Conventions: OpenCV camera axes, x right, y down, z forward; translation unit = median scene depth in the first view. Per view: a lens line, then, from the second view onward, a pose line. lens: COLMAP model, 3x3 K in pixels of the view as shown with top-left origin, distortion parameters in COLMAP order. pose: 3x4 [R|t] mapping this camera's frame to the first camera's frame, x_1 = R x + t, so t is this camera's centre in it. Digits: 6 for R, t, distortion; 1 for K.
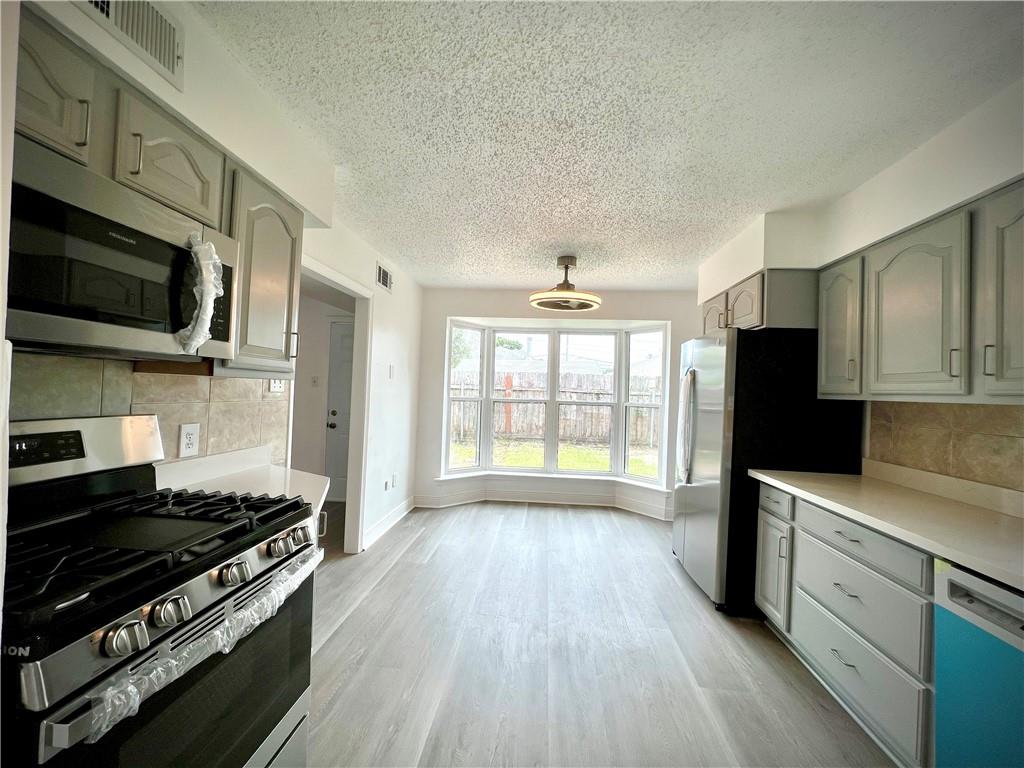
lens RADIAL K [[410.1, 0, 514.9], [0, 410.1, 387.0], [0, 0, 1]] dist [-0.000074, 0.000019]
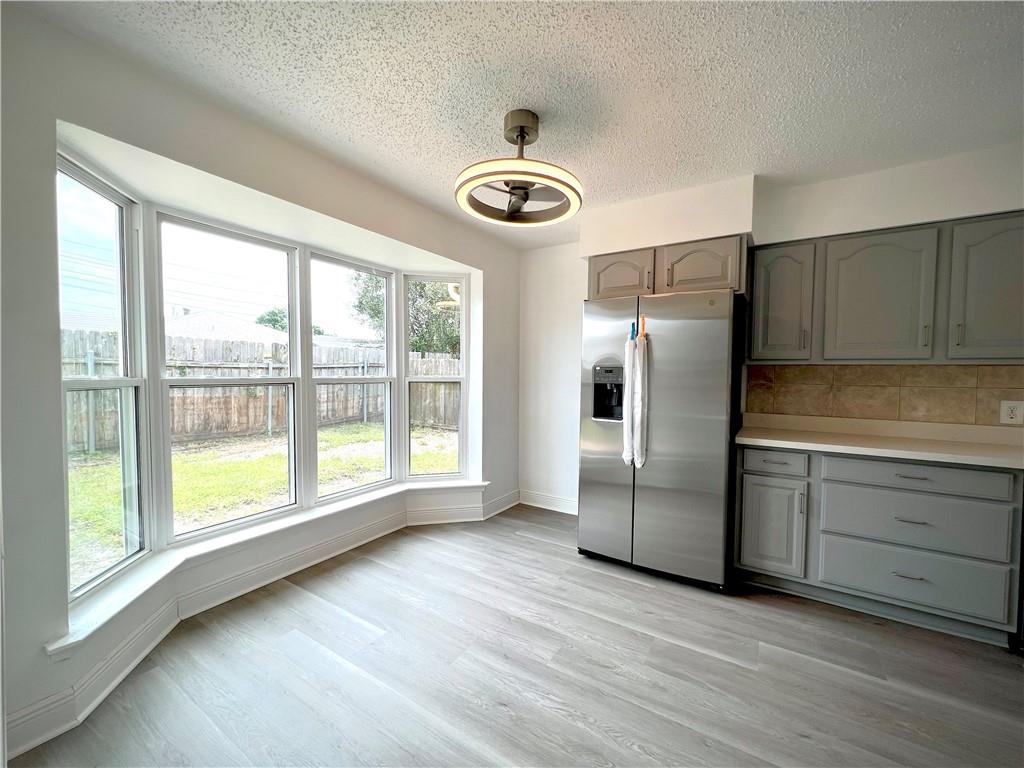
lens RADIAL K [[410.1, 0, 514.9], [0, 410.1, 387.0], [0, 0, 1]] dist [-0.000074, 0.000019]
pose [[0.465083, -0.061295, 0.883143, -0.529372], [-0.000851, 0.997569, 0.069685, 0.012290], [-0.885267, -0.033161, 0.463900, 1.004267]]
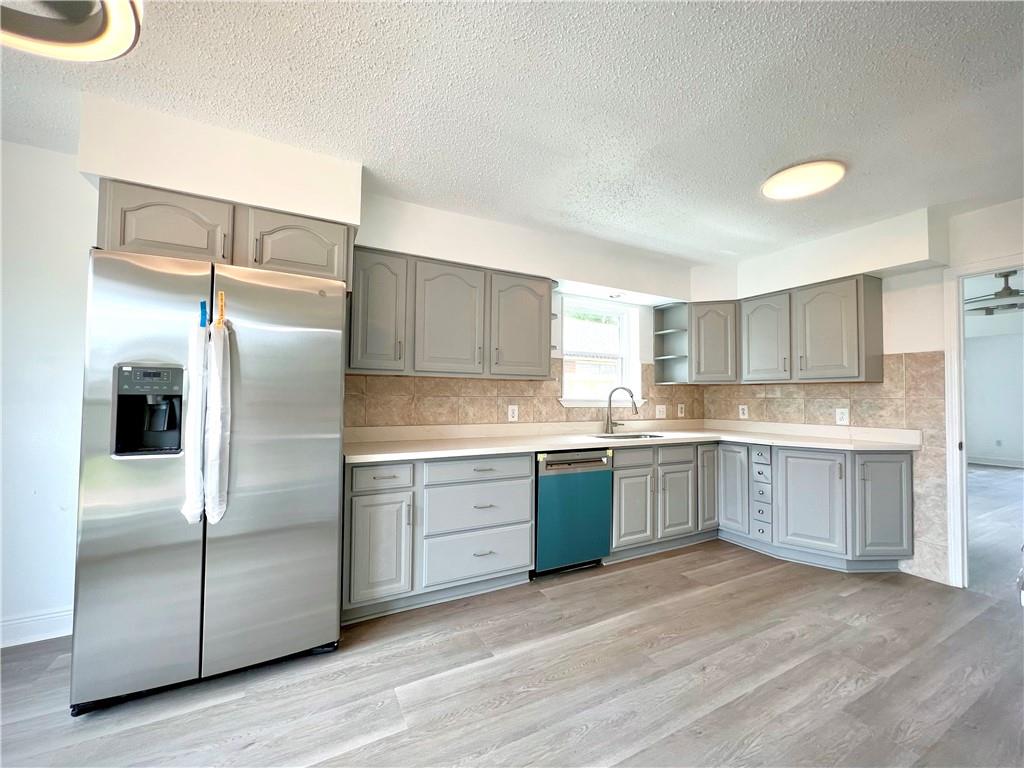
lens RADIAL K [[410.1, 0, 514.9], [0, 410.1, 387.0], [0, 0, 1]] dist [-0.000074, 0.000019]
pose [[-0.539824, -0.020499, 0.841528, -0.318743], [-0.035498, 0.999369, 0.001573, 0.044323], [-0.841029, -0.029023, -0.540211, 1.153203]]
